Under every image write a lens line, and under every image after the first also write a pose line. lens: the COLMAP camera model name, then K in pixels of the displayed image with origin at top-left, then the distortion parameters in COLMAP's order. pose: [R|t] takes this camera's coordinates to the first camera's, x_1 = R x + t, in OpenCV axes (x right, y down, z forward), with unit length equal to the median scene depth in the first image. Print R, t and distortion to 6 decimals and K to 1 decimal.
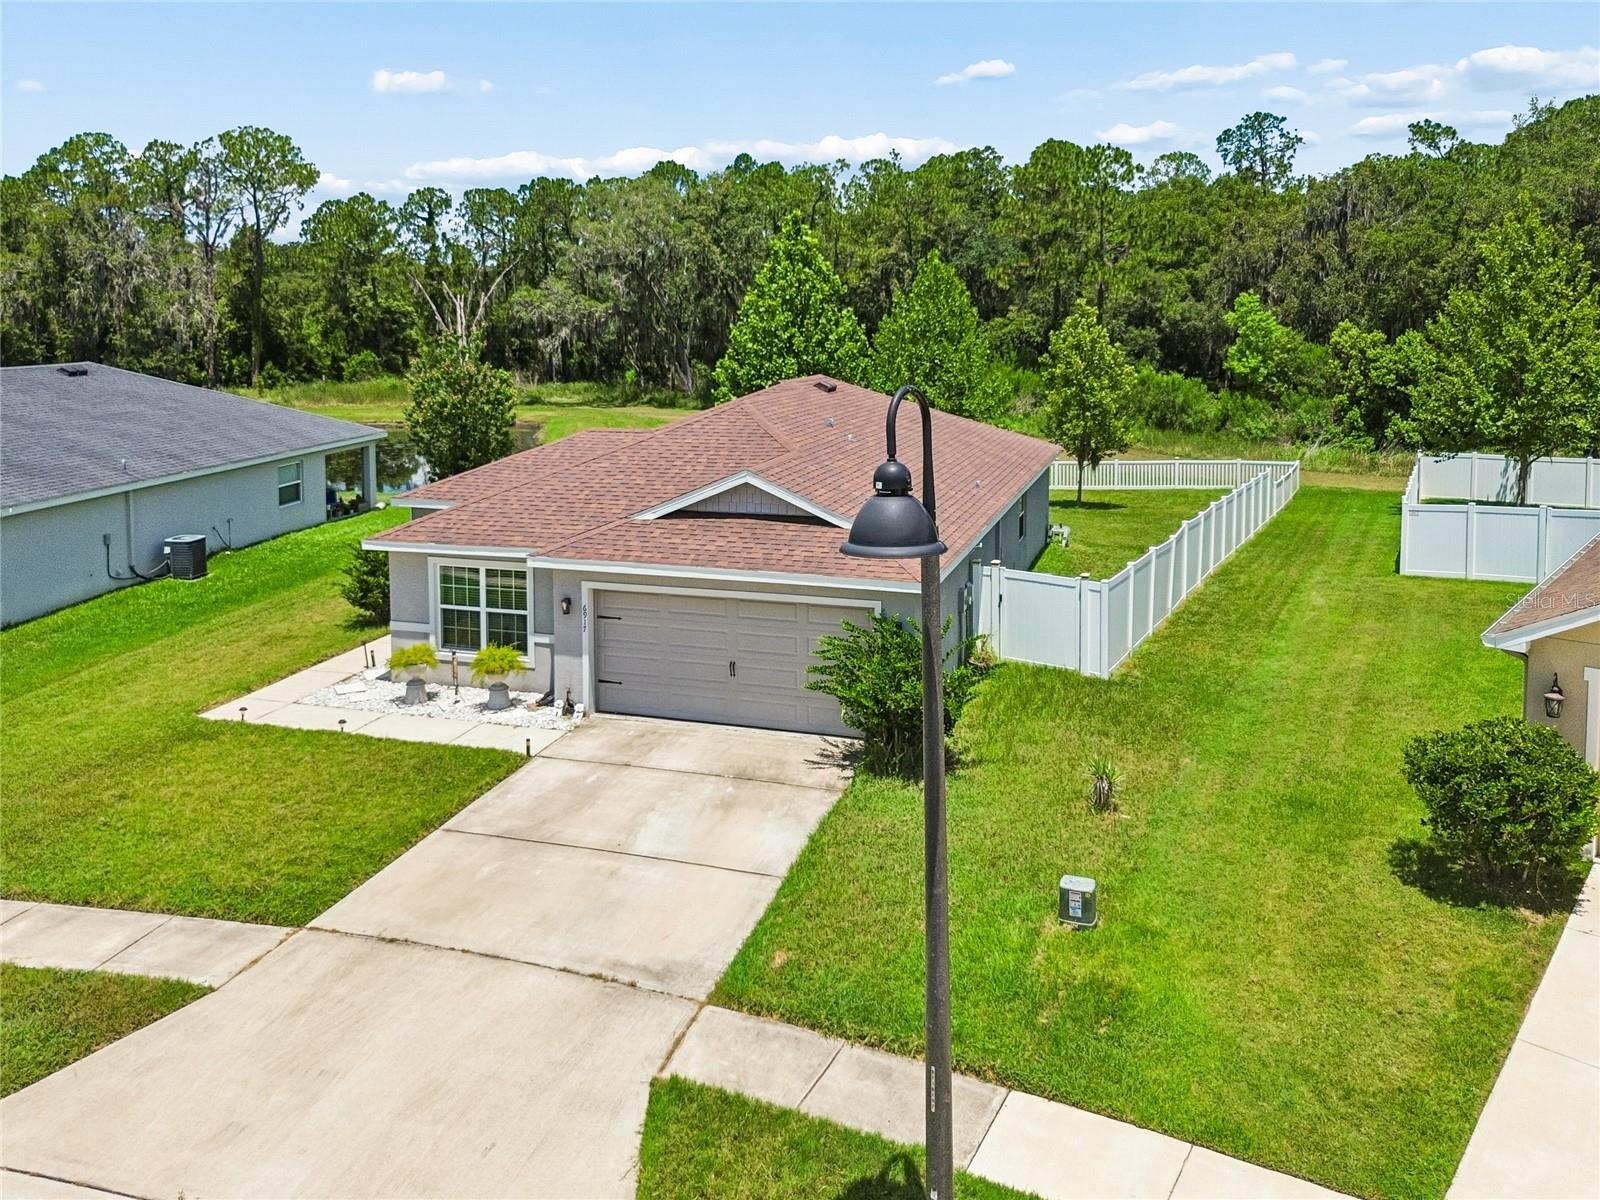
lens RADIAL K [[1192.2, 0, 813.3], [0, 1192.2, 624.7], [0, 0, 1]] dist [0.039848, -0.028757]
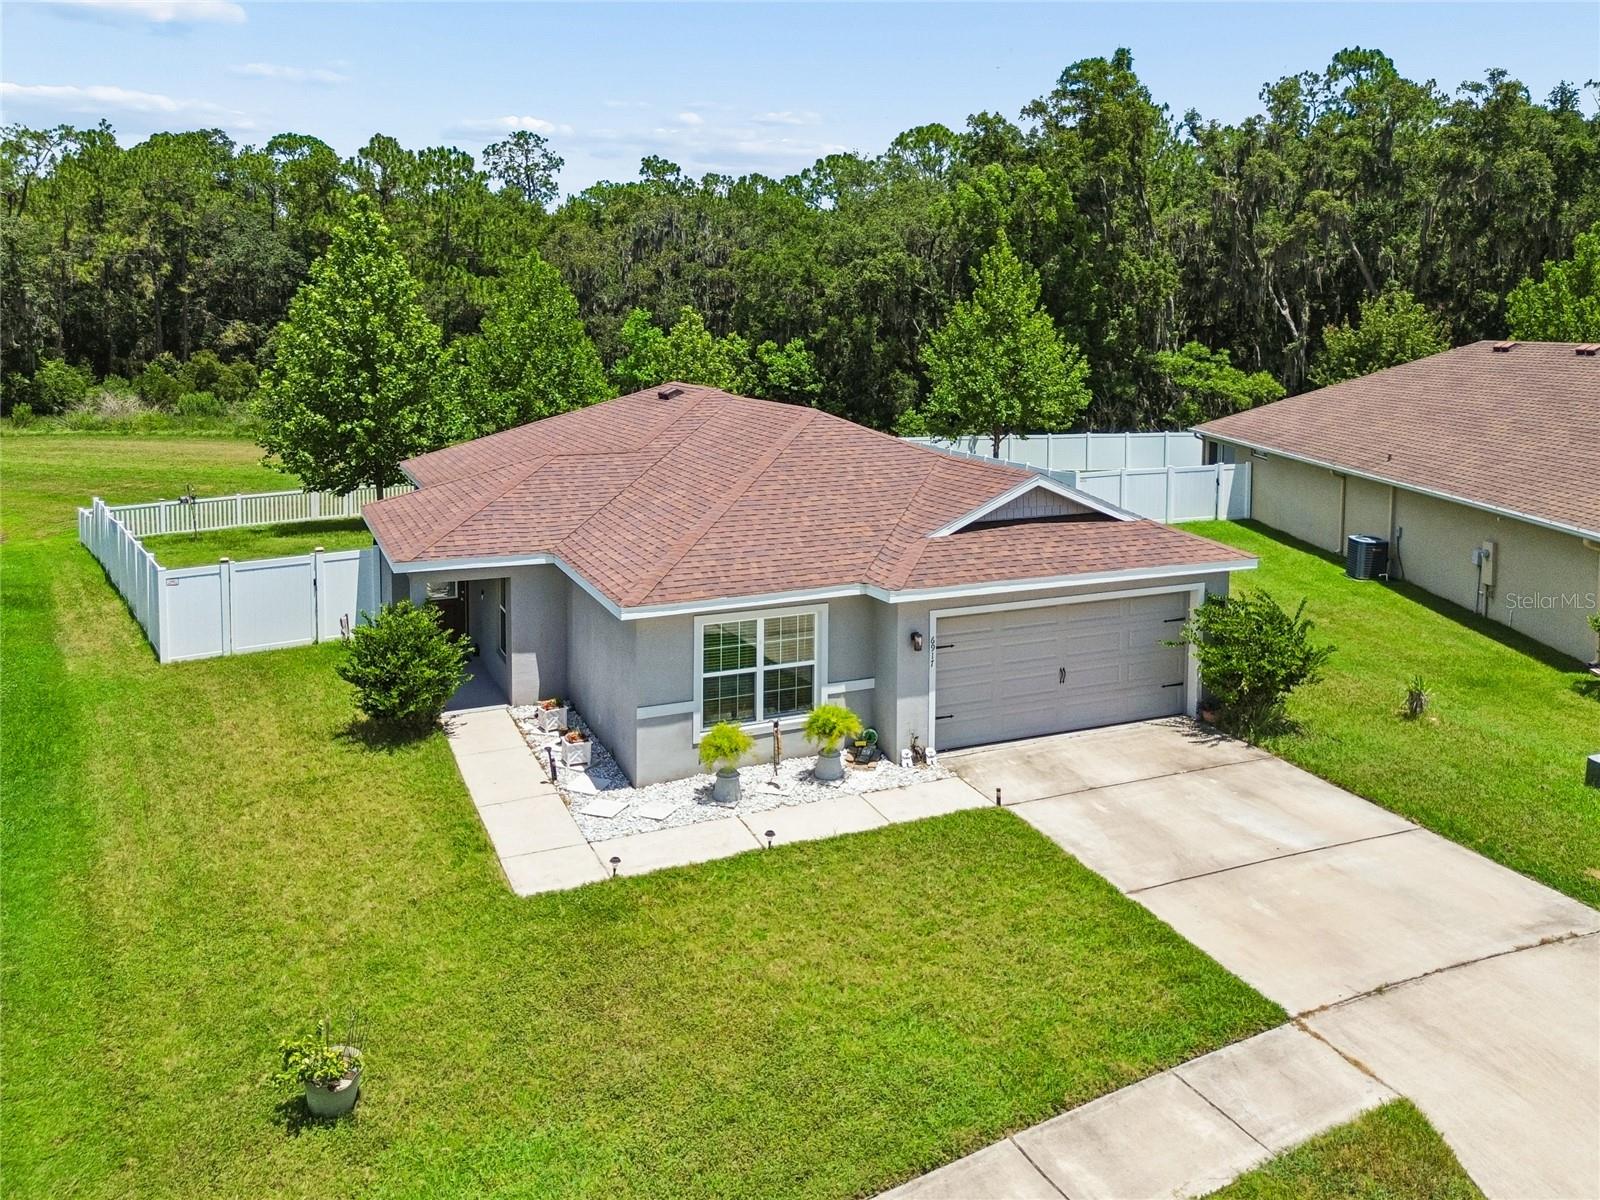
lens RADIAL K [[1192.2, 0, 795.3], [0, 1192.2, 596.8], [0, 0, 1]] dist [0.039848, -0.028757]
pose [[0.747825, -0.140021, 0.648962, -0.771457], [0.158651, 0.986875, 0.030110, -0.081319], [-0.644661, 0.080442, 0.760225, 0.353310]]
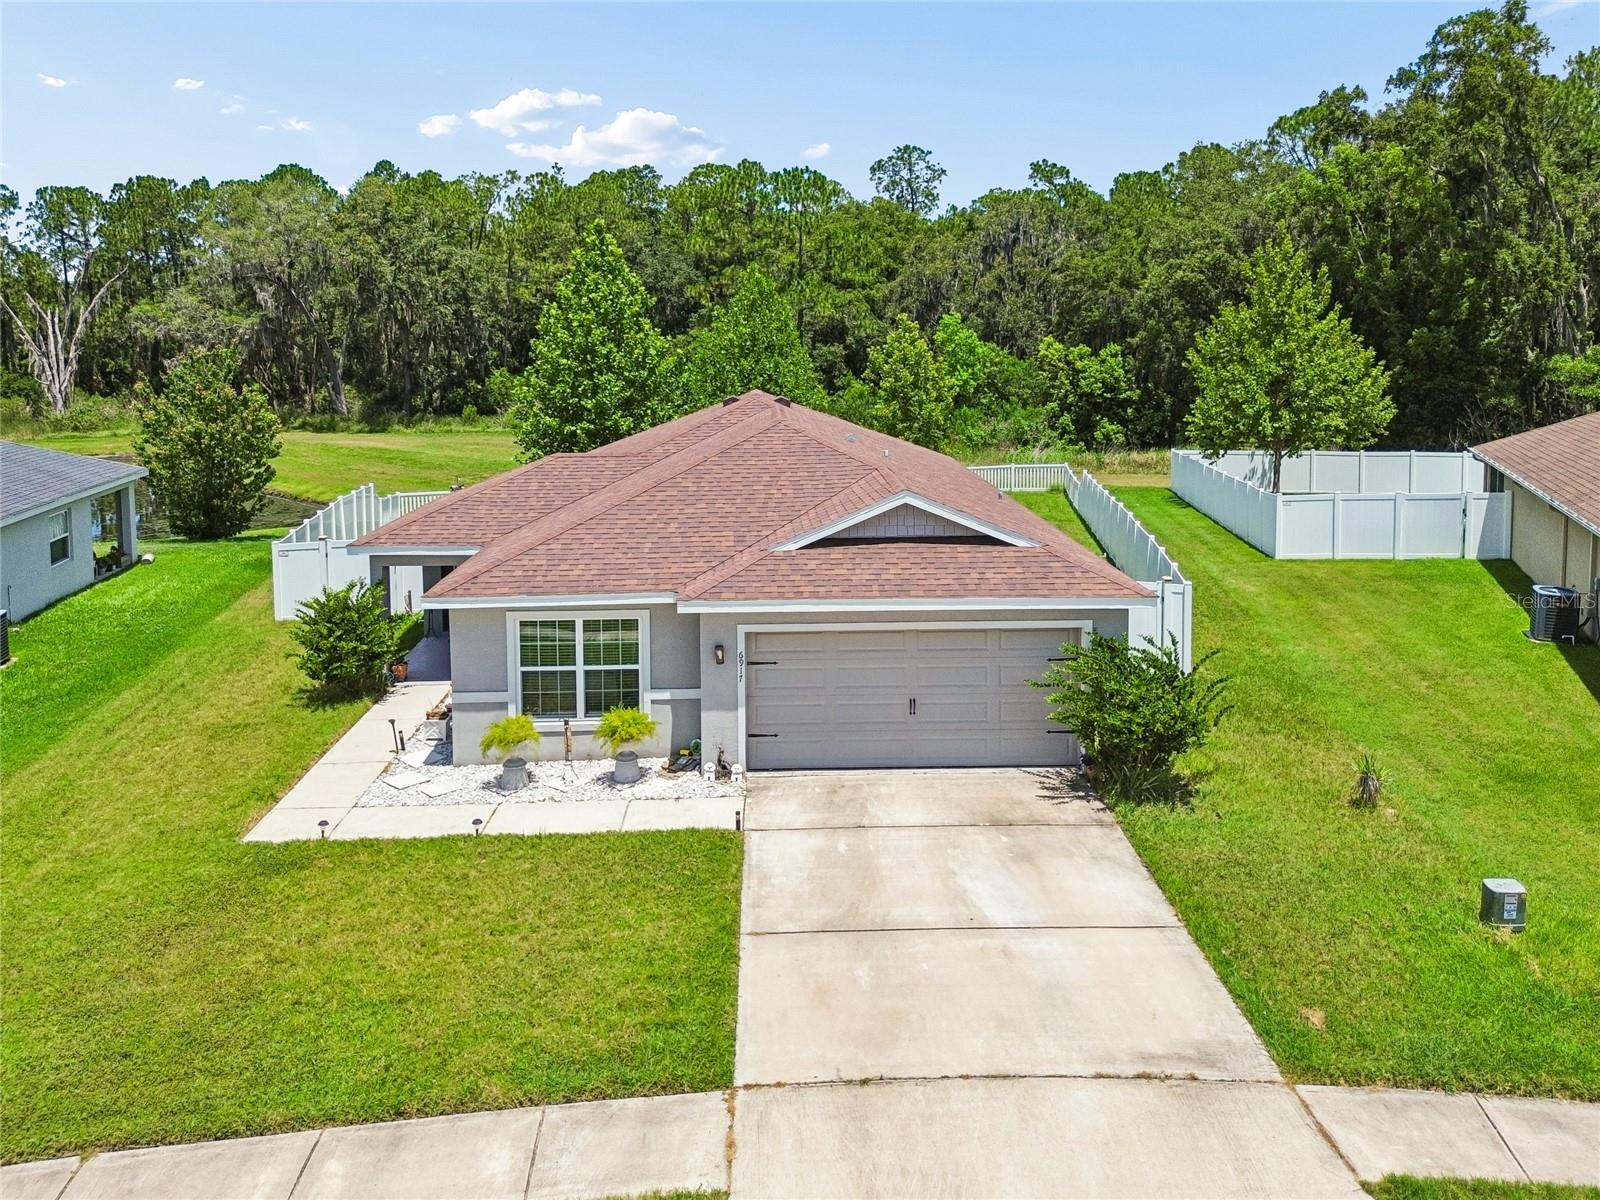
lens RADIAL K [[1192.2, 0, 799.4], [0, 1192.2, 596.7], [0, 0, 1]] dist [0.039848, -0.028757]
pose [[0.944230, -0.074078, 0.320847, -0.391848], [0.085994, 0.996028, -0.023109, -0.029460], [-0.317861, 0.049411, 0.946849, 0.145604]]
